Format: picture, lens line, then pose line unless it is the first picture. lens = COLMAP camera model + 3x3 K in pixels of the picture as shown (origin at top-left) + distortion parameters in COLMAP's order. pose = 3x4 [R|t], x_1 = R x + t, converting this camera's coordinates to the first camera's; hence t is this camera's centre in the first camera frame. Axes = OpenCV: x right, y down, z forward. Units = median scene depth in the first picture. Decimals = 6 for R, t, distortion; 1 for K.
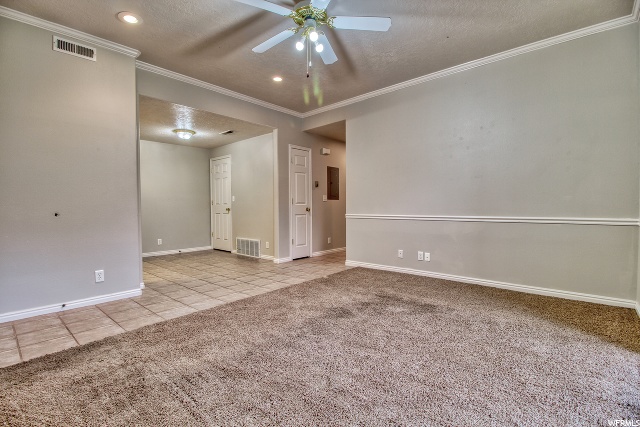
lens RADIAL K [[298.7, 0, 320.0], [0, 298.7, 213.5], [0, 0, 1]] dist [0.002415, -0.013964]
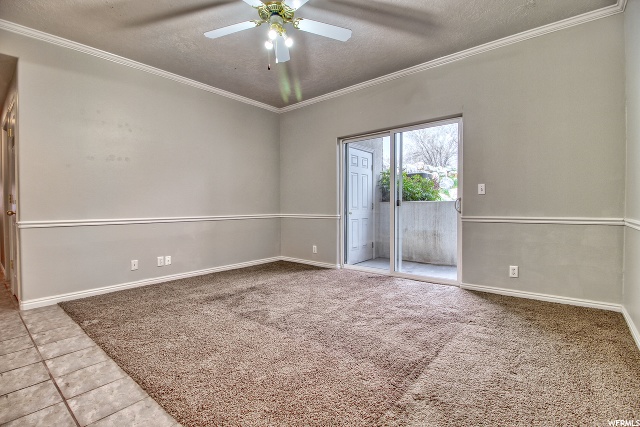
lens RADIAL K [[298.7, 0, 320.0], [0, 298.7, 213.5], [0, 0, 1]] dist [0.002415, -0.013964]
pose [[-0.048866, -0.012565, 0.998726, -0.685009], [0.032596, 0.999368, 0.014168, -0.003873], [-0.998273, 0.033247, -0.048425, 0.611458]]
